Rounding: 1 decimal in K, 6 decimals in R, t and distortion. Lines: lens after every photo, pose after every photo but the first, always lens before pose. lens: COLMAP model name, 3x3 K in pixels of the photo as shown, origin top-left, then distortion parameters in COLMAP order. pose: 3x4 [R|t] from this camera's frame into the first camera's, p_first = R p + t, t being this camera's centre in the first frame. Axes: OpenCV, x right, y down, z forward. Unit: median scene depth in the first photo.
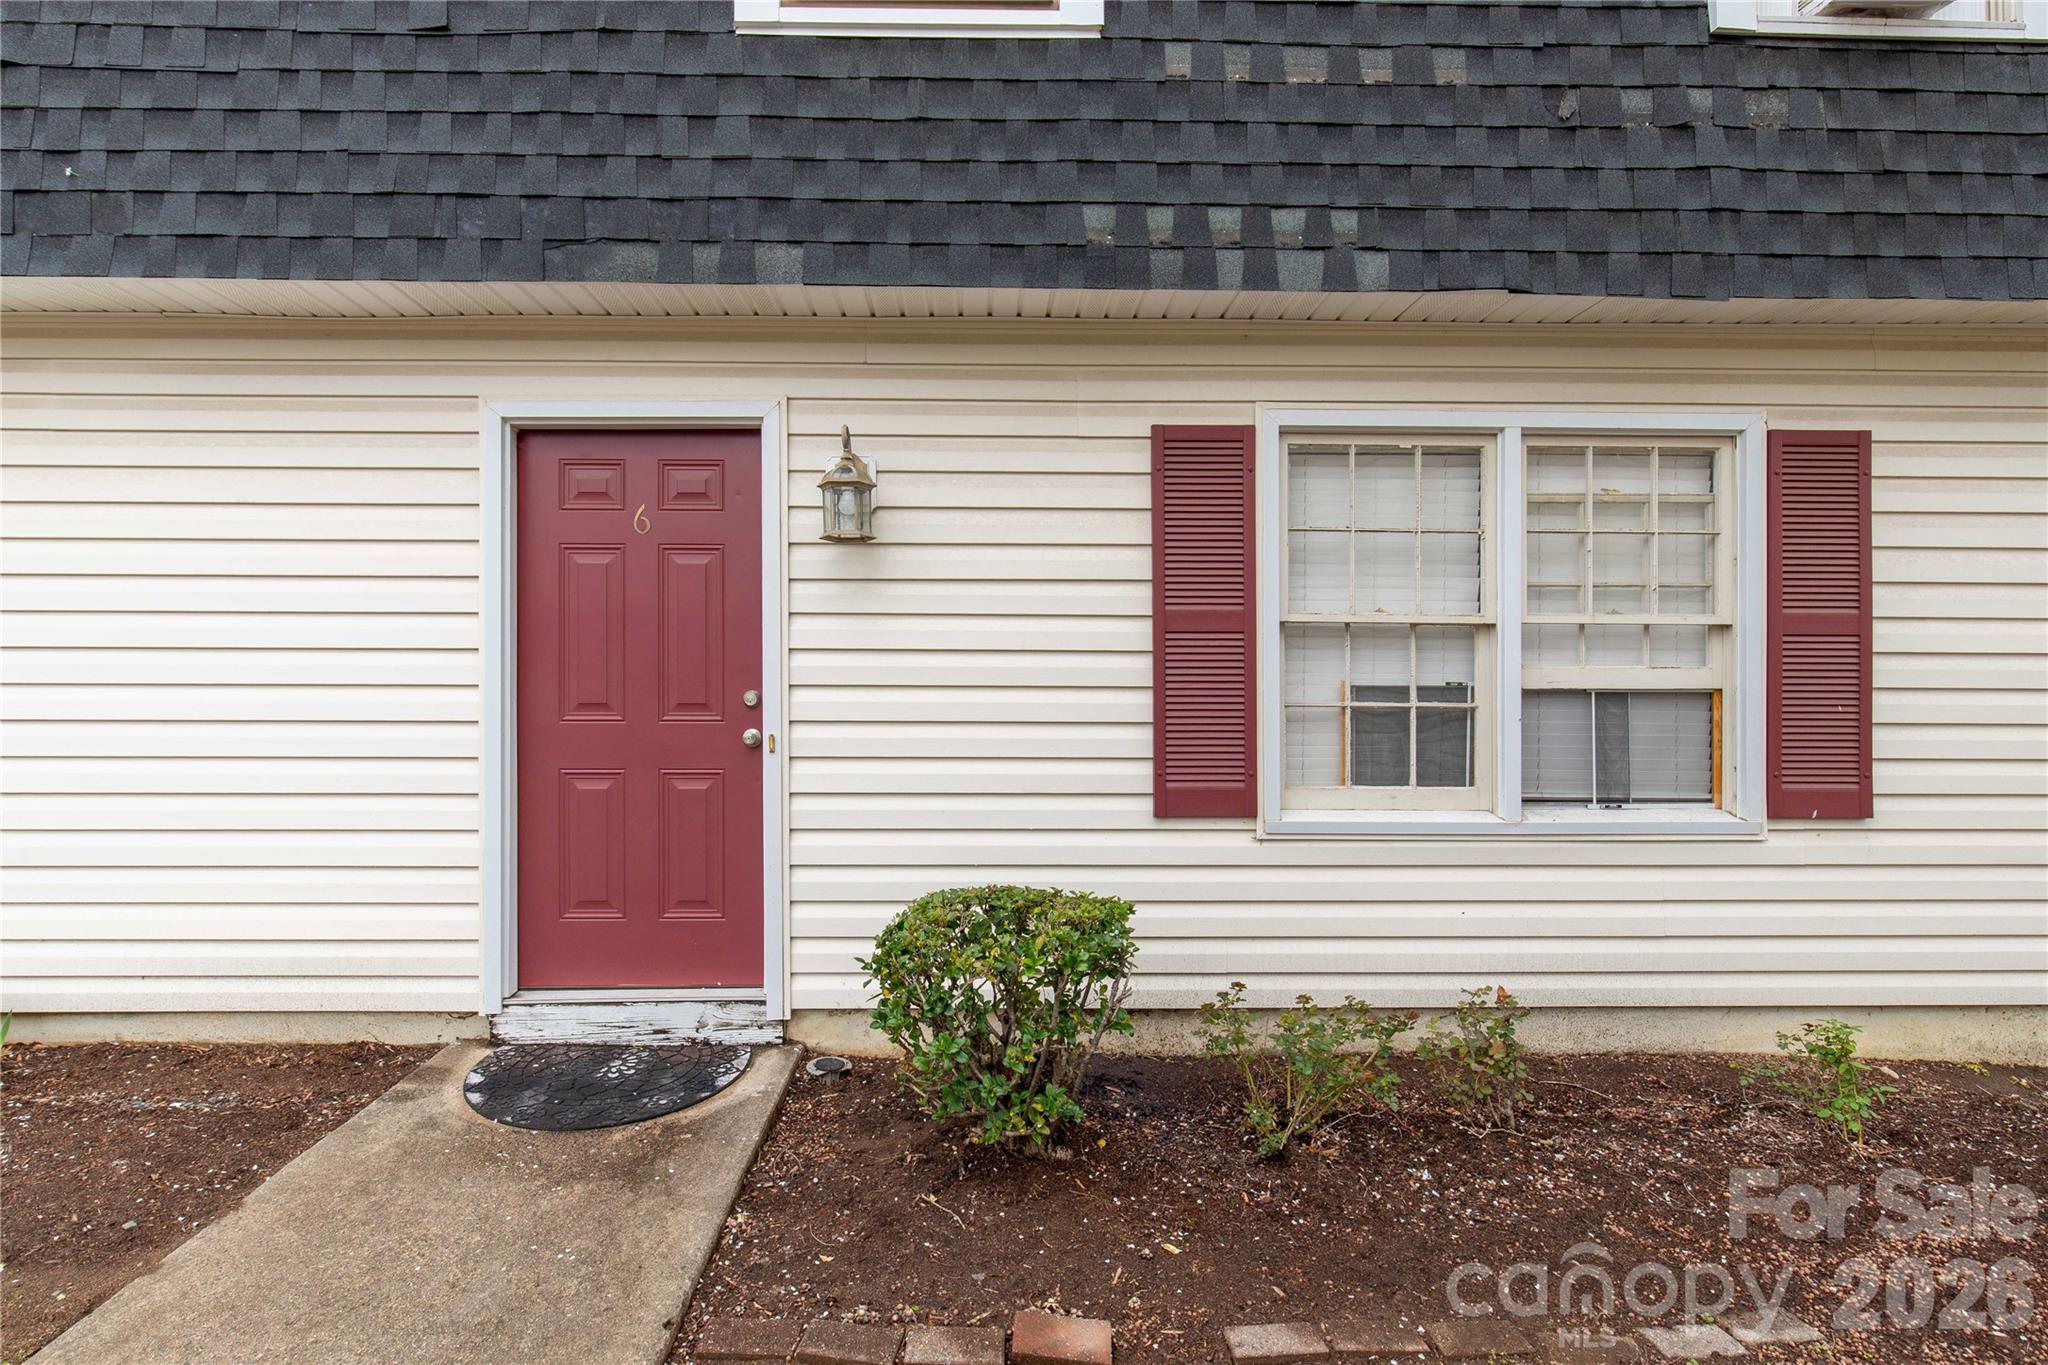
lens RADIAL K [[989.7, 0, 1020.8], [0, 989.7, 715.6], [0, 0, 1]] dist [-0.004879, -0.000015]
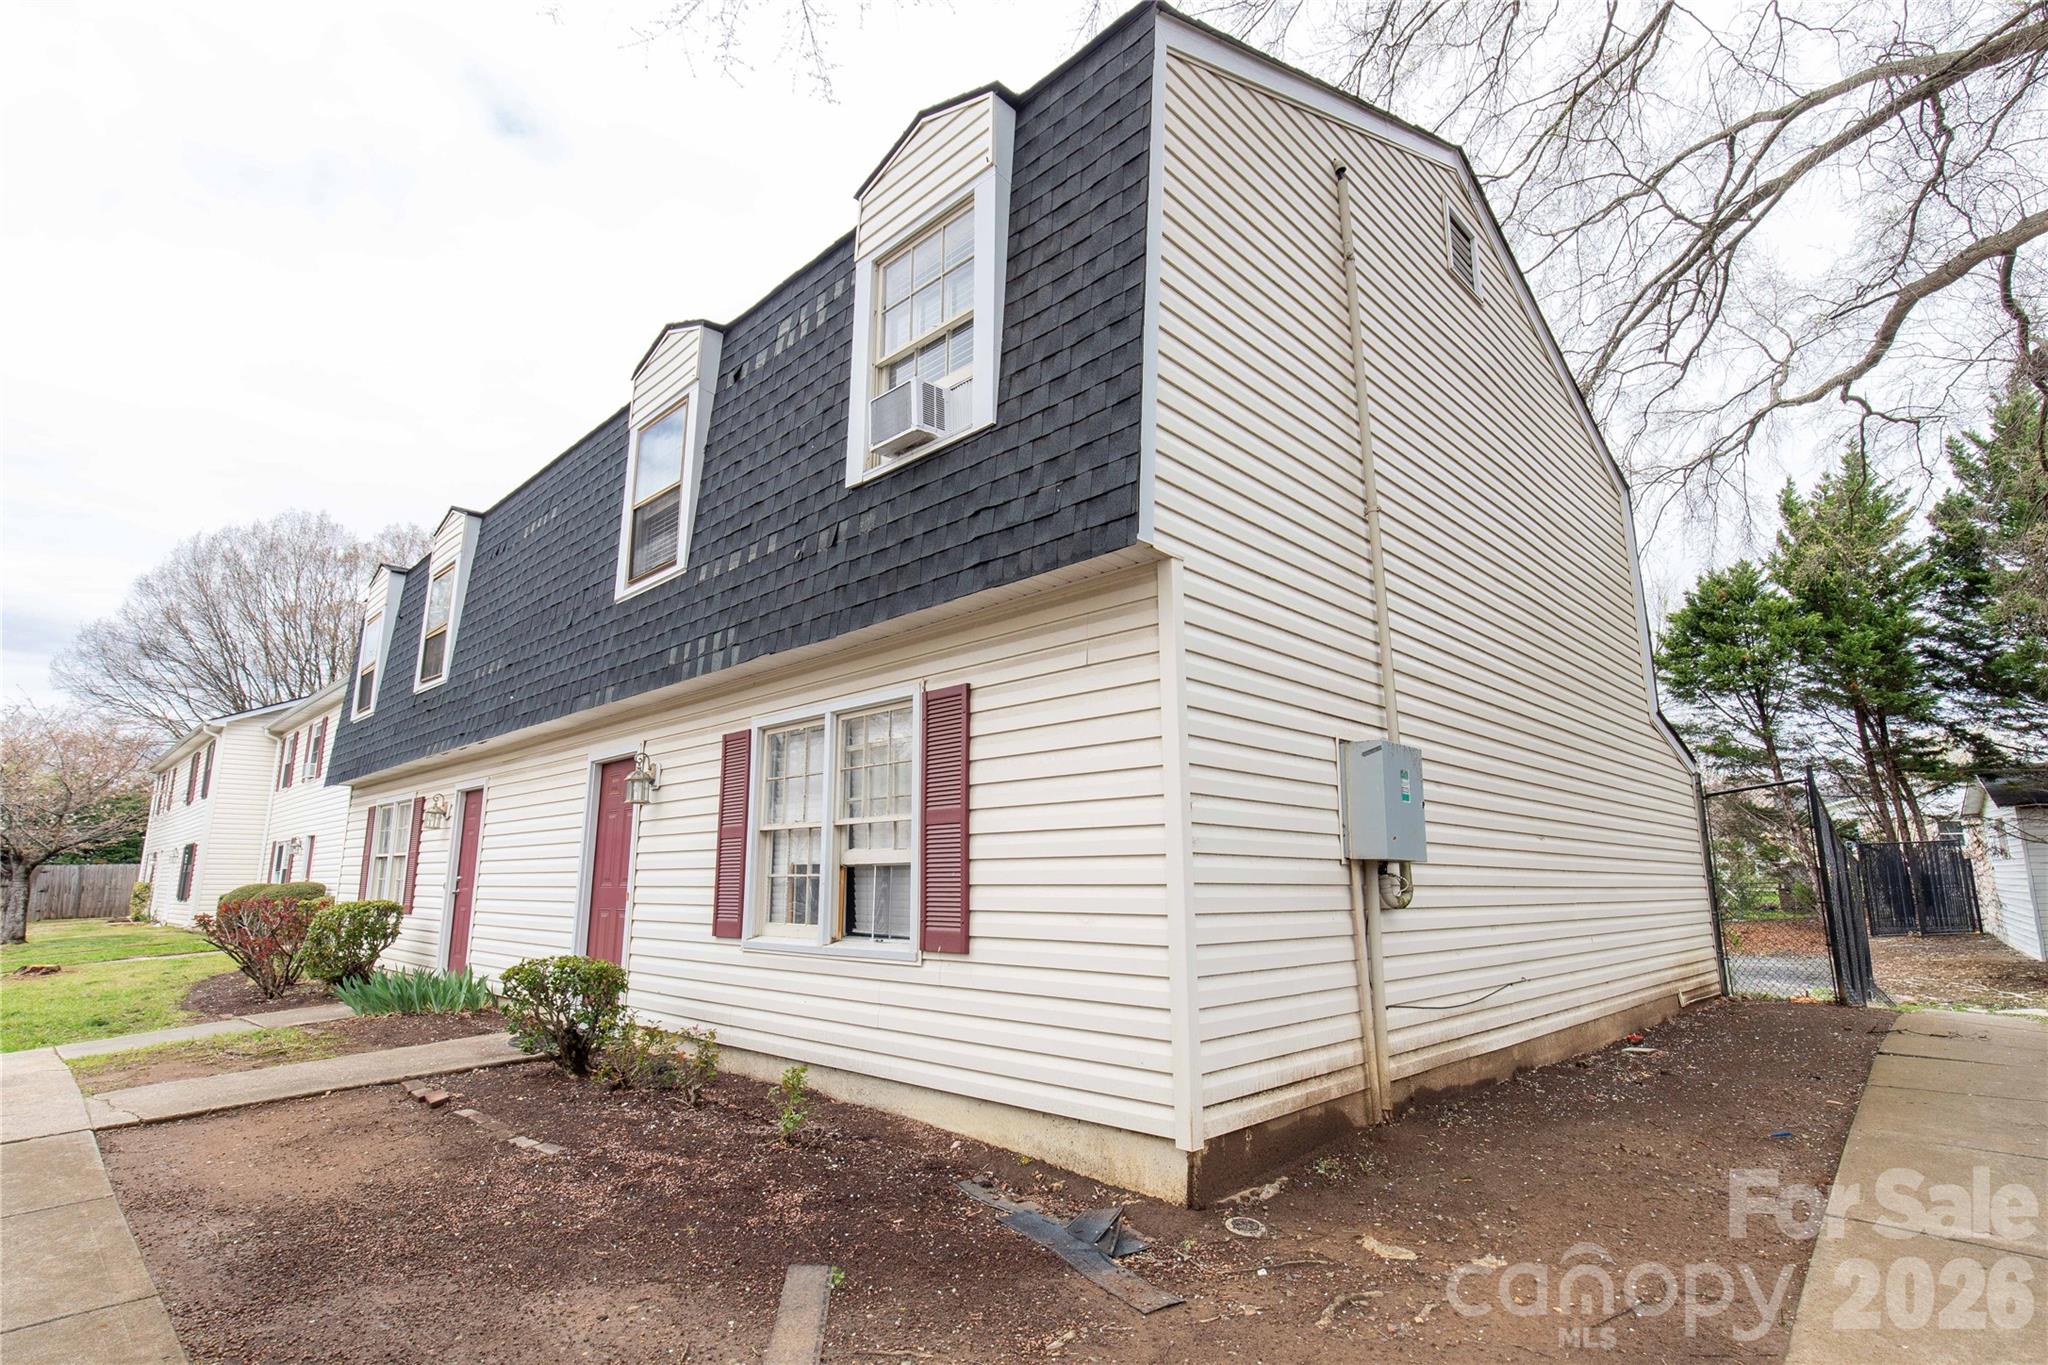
lens RADIAL K [[989.7, 0, 1017.1], [0, 989.7, 687.2], [0, 0, 1]] dist [-0.004879, -0.000015]
pose [[0.701725, -0.144098, -0.697723, 1.946641], [0.008429, 0.980943, -0.194113, 0.005361], [0.712398, 0.130333, 0.689567, 0.029961]]
